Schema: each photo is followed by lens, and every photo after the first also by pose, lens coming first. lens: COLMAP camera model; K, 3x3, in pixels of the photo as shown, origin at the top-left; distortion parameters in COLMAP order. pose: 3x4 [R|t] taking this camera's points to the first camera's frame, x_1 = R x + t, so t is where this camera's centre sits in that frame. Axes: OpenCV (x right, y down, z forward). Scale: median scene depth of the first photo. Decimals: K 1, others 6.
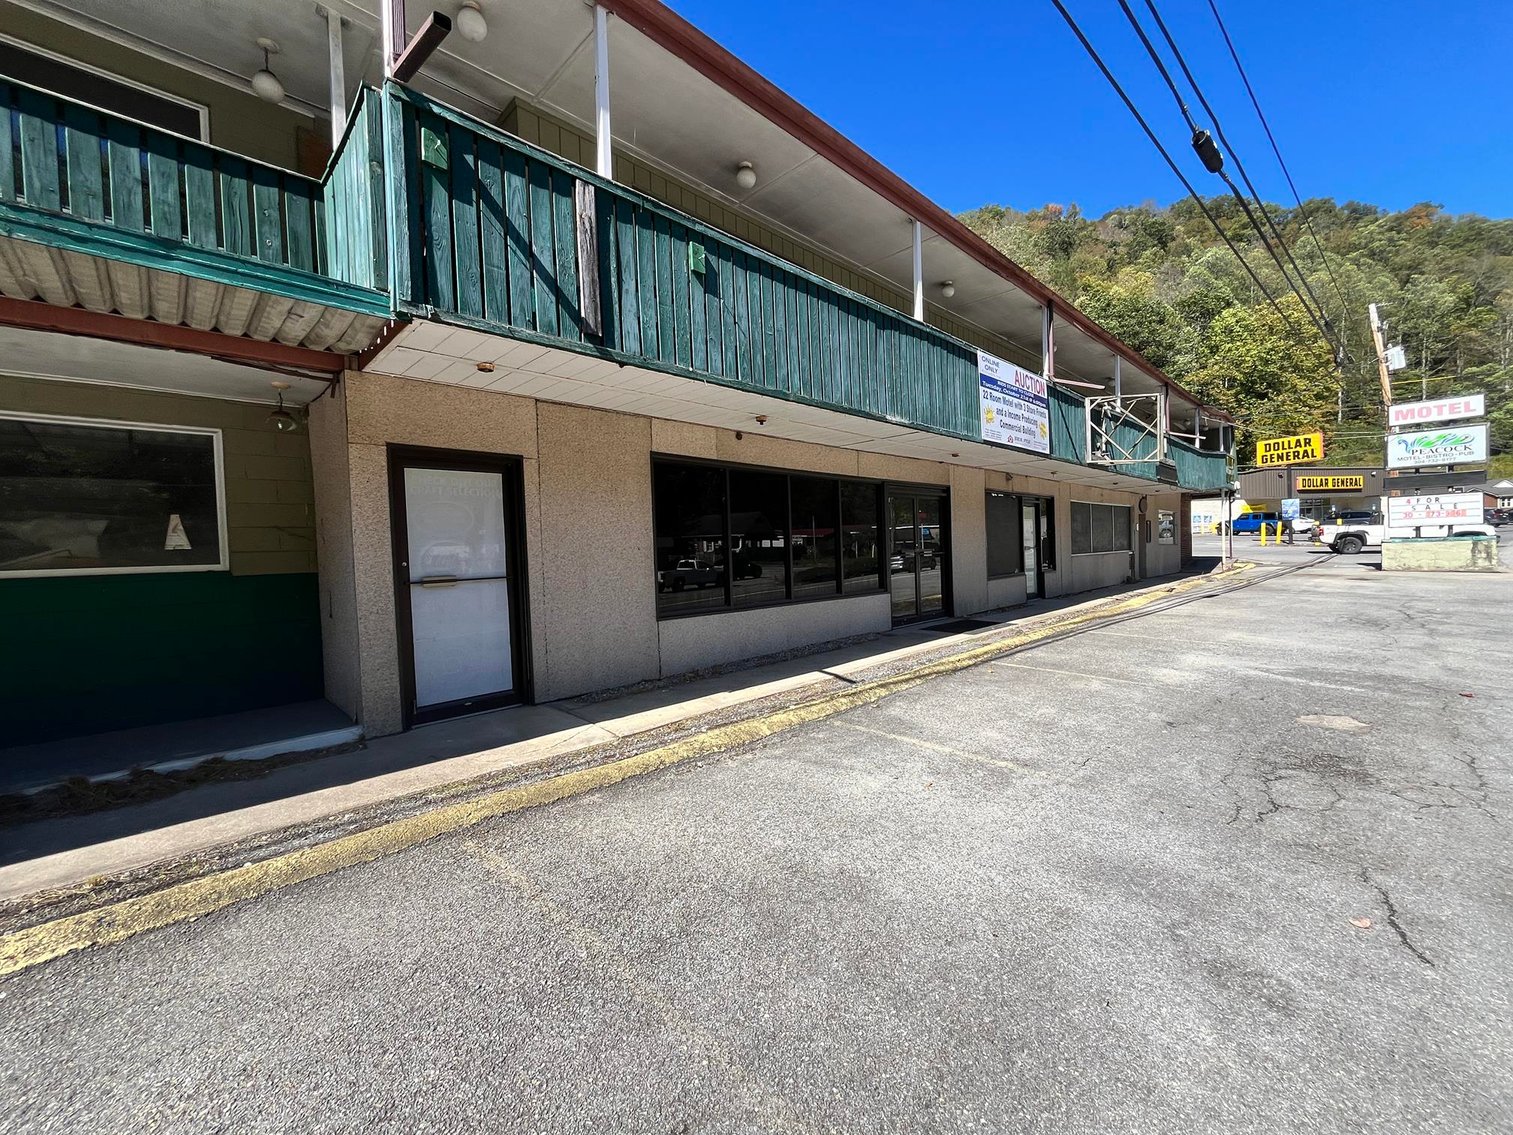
lens RADIAL K [[613.8, 0, 753.1], [0, 613.8, 566.7], [0, 0, 1]] dist [-0.002954, -0.000254]
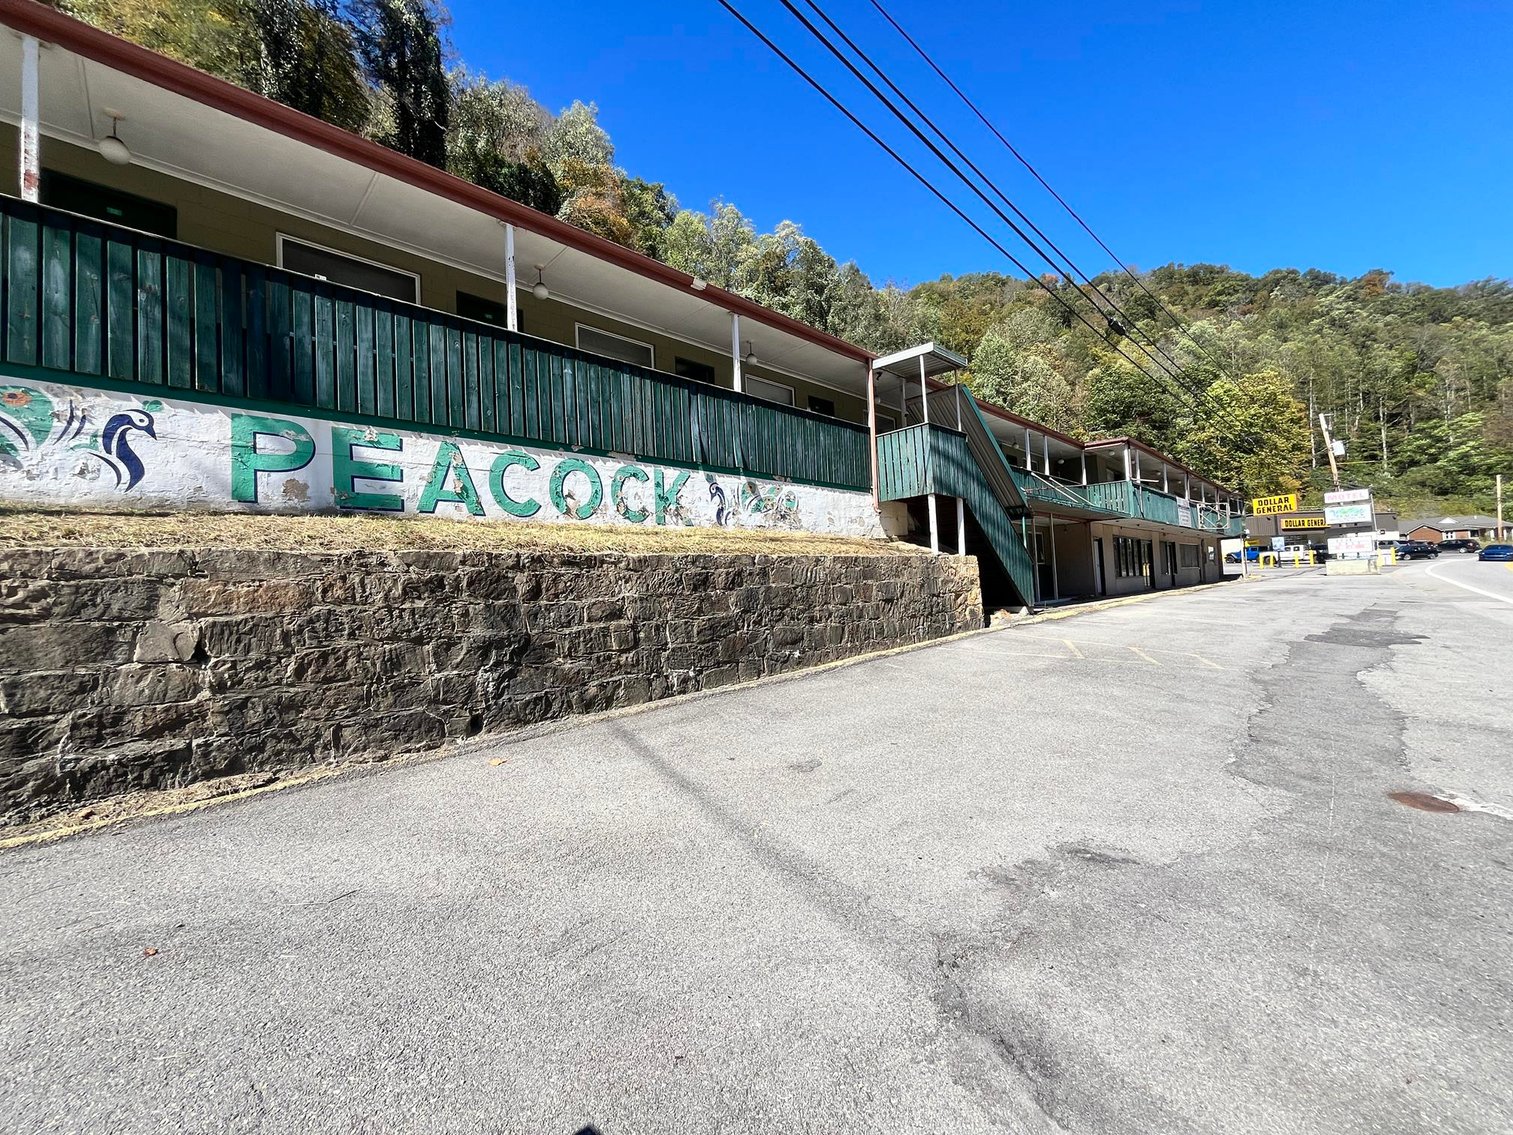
lens RADIAL K [[613.8, 0, 752.4], [0, 613.8, 565.9], [0, 0, 1]] dist [-0.002954, -0.000254]
pose [[0.999882, -0.011824, 0.009805, -0.420576], [0.012424, 0.997904, -0.063501, 0.038688], [-0.009034, 0.063615, 0.997934, -0.476386]]
